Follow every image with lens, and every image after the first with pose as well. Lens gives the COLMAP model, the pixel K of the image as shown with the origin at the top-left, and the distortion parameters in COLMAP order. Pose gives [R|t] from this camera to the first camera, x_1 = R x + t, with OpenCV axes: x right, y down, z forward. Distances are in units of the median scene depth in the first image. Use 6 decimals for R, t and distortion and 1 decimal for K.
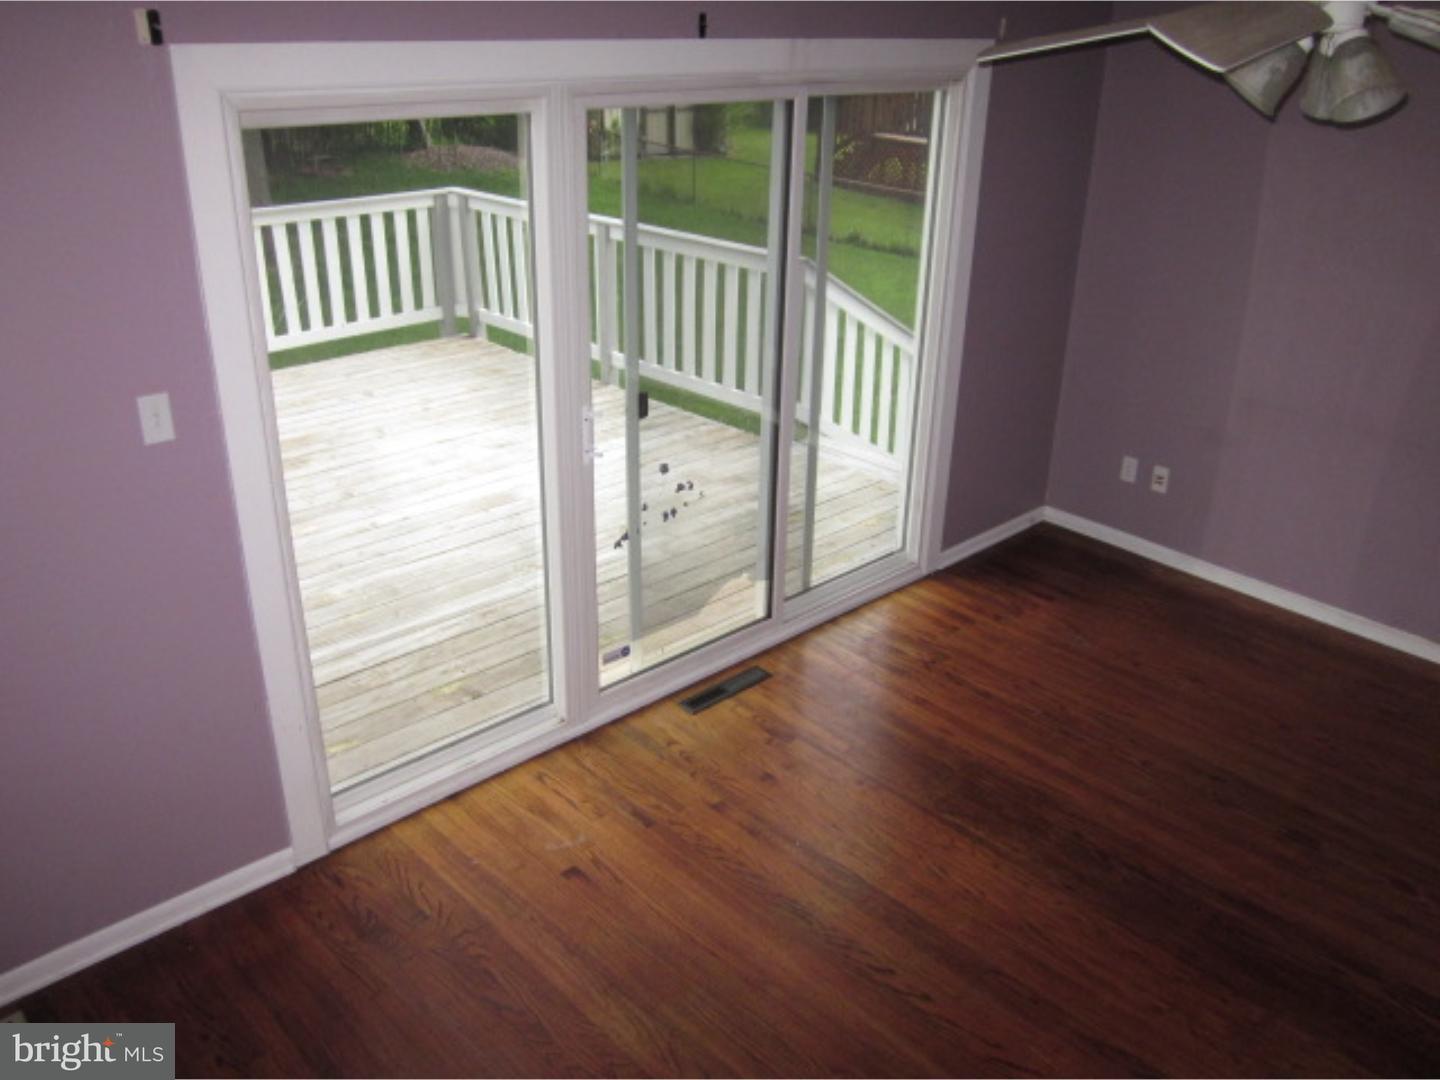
lens RADIAL K [[1190.7, 0, 720.7], [0, 1190.7, 539.2], [0, 0, 1]] dist [-0.029538, 0.007241]
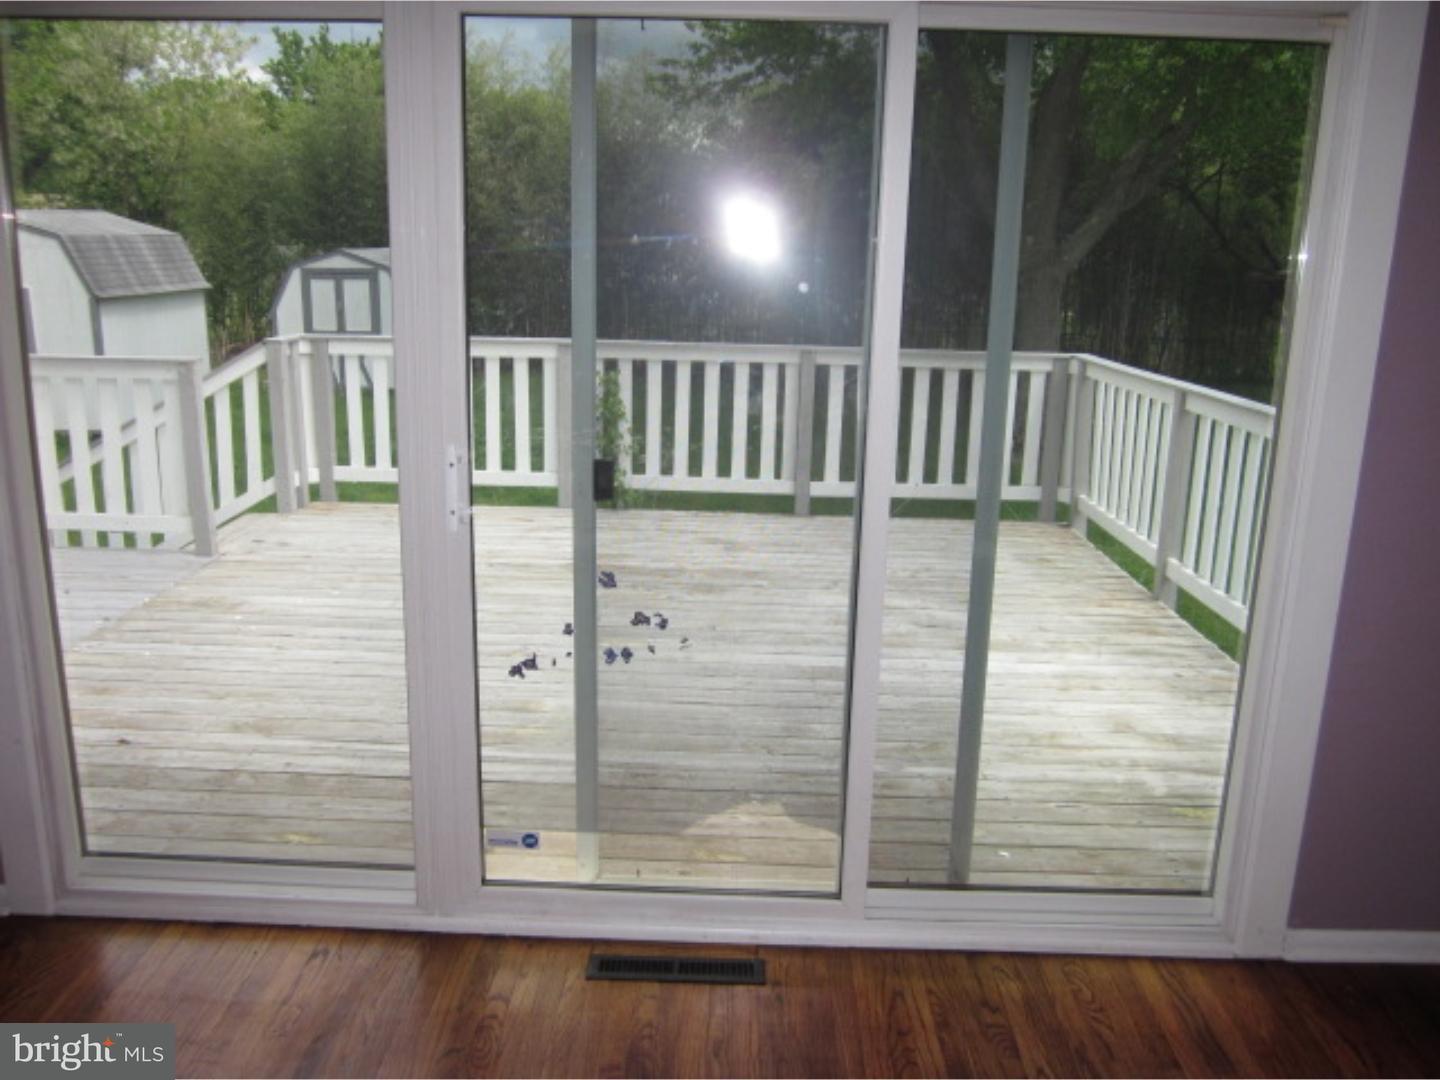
lens RADIAL K [[1190.7, 0, 717.6], [0, 1190.7, 539.6], [0, 0, 1]] dist [-0.029538, 0.007241]
pose [[0.713016, 0.166018, -0.681210, 0.327388], [-0.299560, 0.950557, -0.081886, -0.033659], [0.633934, 0.262449, 0.727494, 0.416876]]
